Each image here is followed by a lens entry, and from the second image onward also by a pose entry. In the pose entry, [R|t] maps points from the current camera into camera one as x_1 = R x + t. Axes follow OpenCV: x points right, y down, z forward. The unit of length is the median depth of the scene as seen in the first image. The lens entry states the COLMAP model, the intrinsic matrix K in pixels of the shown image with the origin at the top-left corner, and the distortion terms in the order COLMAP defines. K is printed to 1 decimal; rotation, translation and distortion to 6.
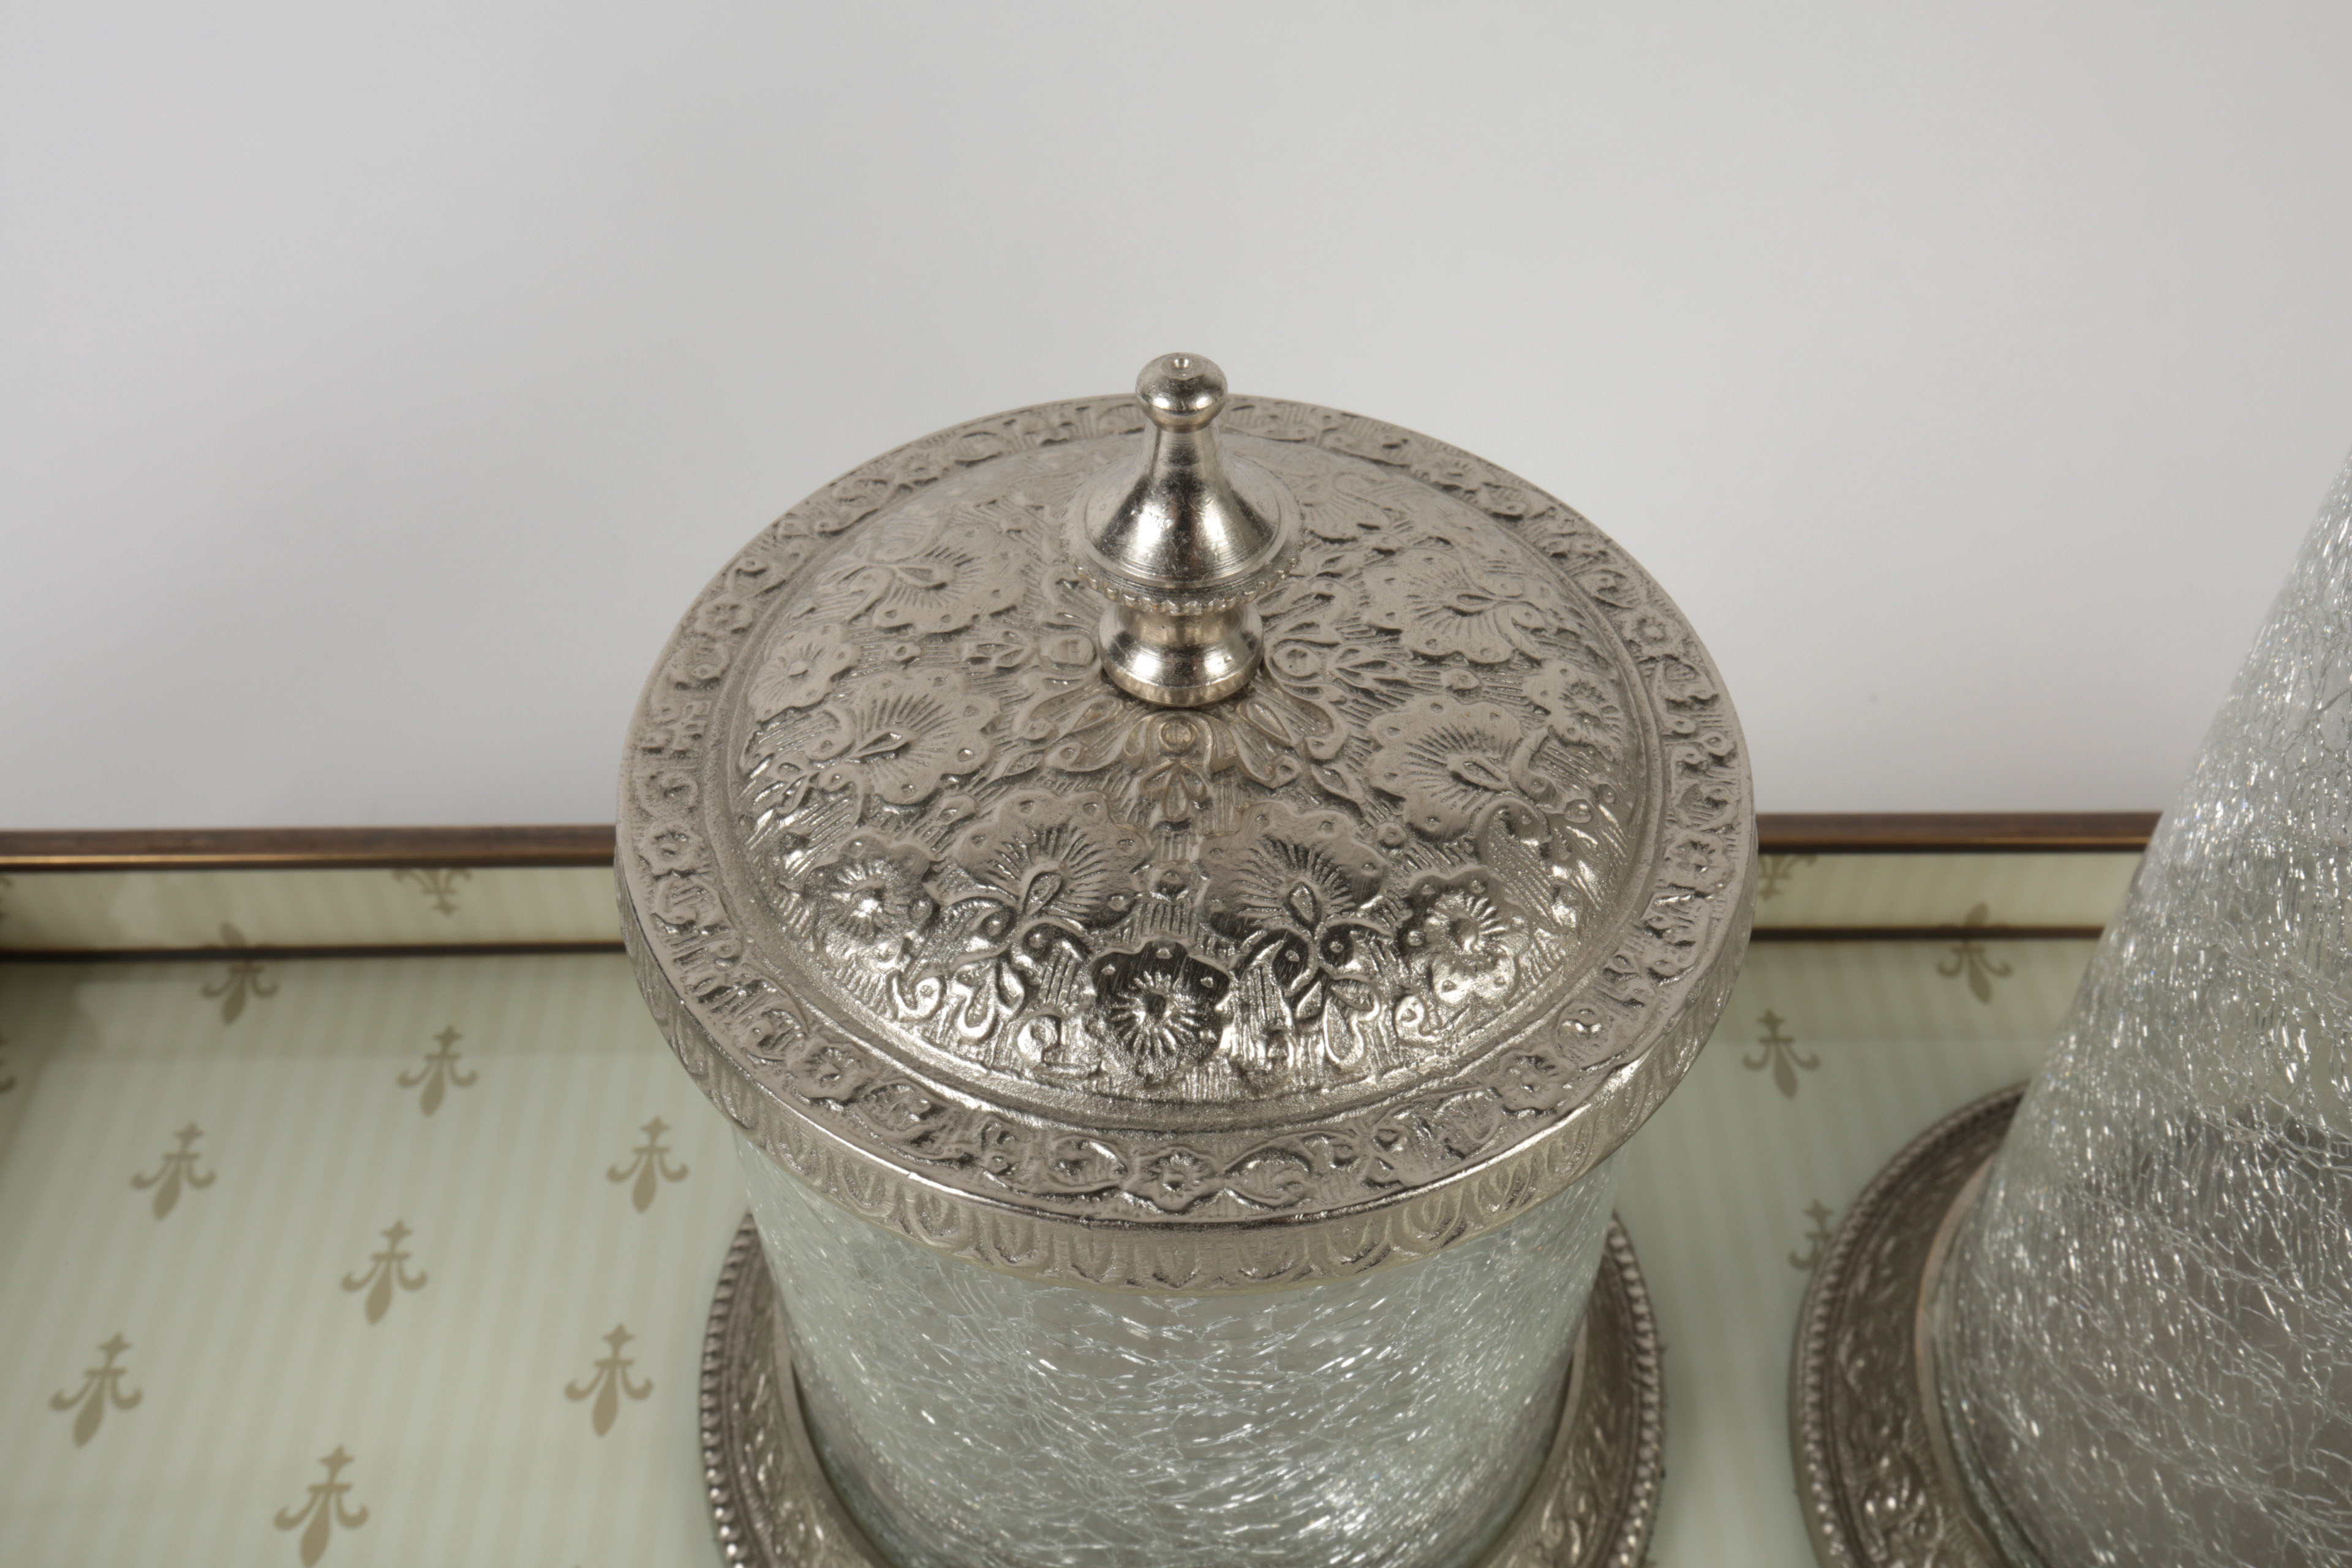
lens RADIAL K [[2180.3, 0, 1187.0], [0, 2180.3, 821.3], [0, 0, 1]] dist [0.023928, 0.014777]
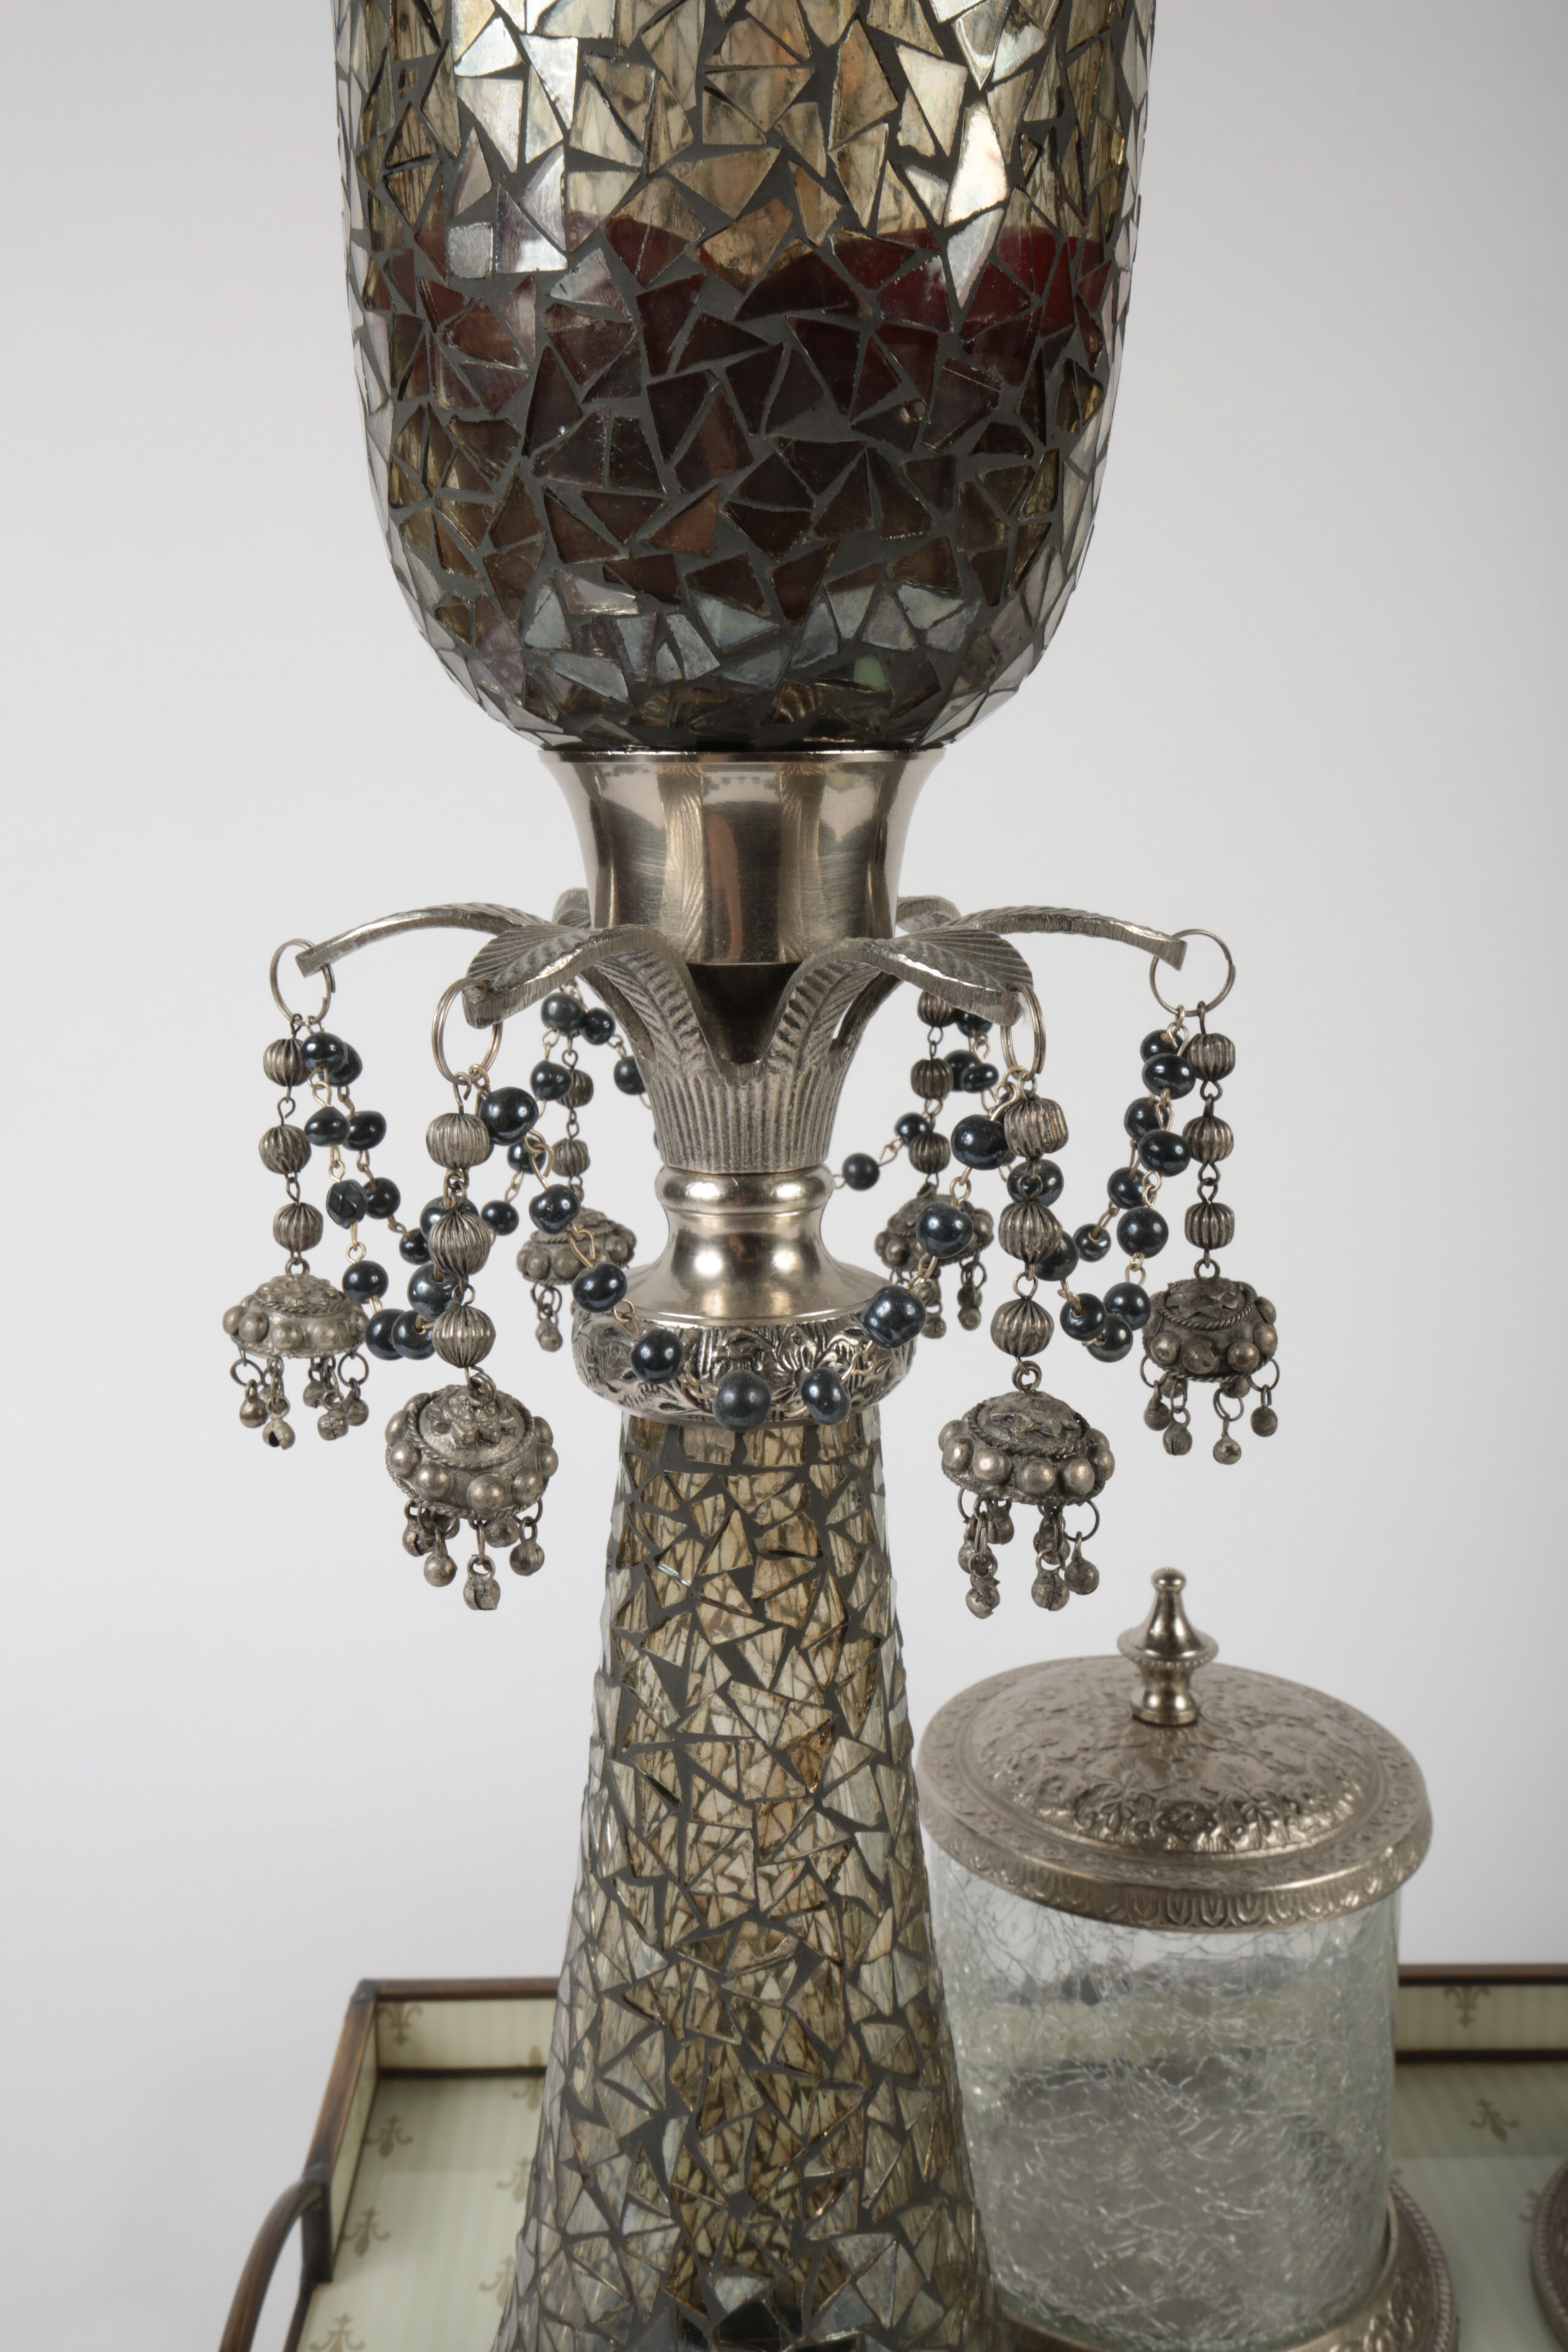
lens RADIAL K [[2180.3, 0, 784.0], [0, 2180.3, 1176.0], [0, 0, 1]] dist [0.023928, 0.014777]
pose [[0.999942, -0.010505, 0.002338, -0.410705], [0.009842, 0.804638, -0.593685, 0.846315], [0.004356, 0.593673, 0.804694, -1.226893]]
